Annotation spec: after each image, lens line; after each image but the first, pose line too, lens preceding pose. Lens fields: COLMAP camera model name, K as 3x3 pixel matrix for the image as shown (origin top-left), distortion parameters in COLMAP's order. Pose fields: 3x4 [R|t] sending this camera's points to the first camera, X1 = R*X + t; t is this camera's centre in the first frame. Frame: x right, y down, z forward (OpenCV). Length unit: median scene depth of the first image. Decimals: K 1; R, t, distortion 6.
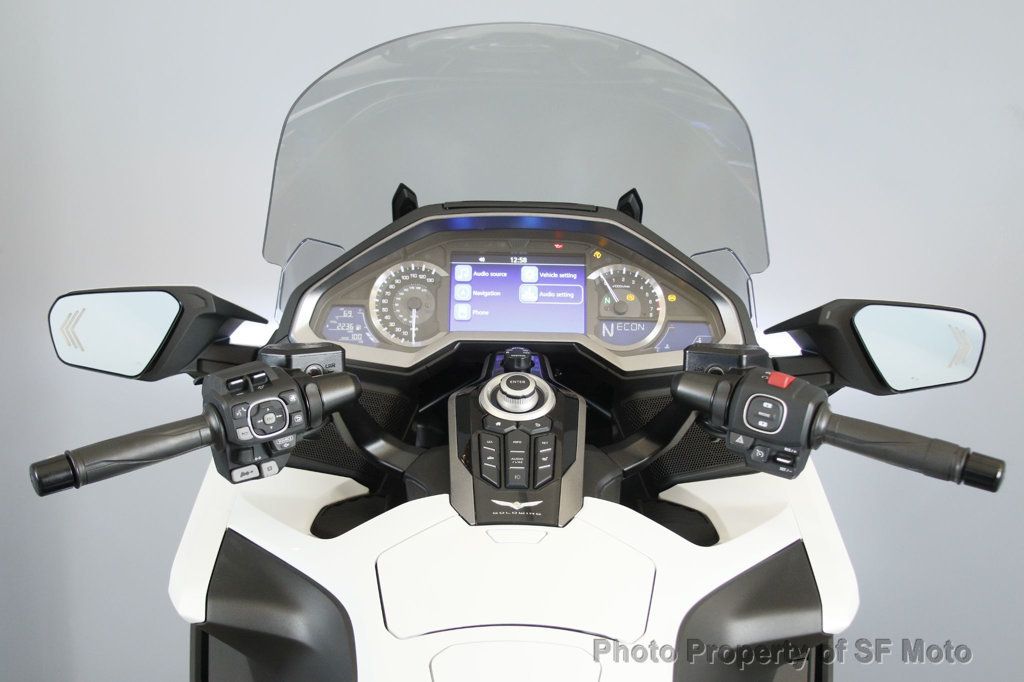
lens RADIAL K [[1561.7, 0, 512.0], [0, 1561.7, 341.0], [0, 0, 1]] dist [-0.027685, -0.001384]
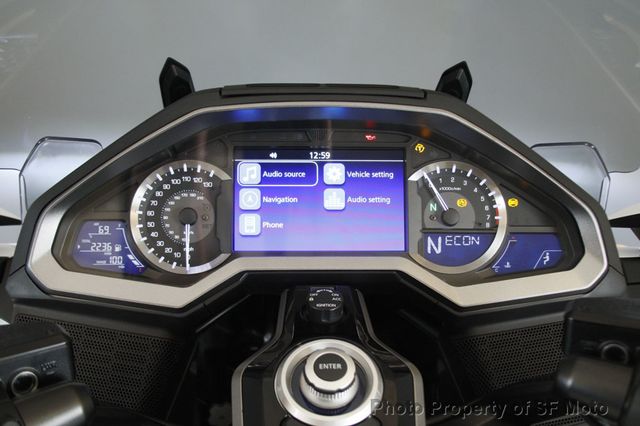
lens RADIAL K [[854.4, 0, 320.0], [0, 854.4, 213.0], [0, 0, 1]] dist [-0.135816, 0.014435]
pose [[0.999154, -0.016441, 0.037697, -0.012575], [0.010684, 0.988912, 0.148115, -0.087841], [-0.039714, -0.147587, 0.988251, 0.576177]]
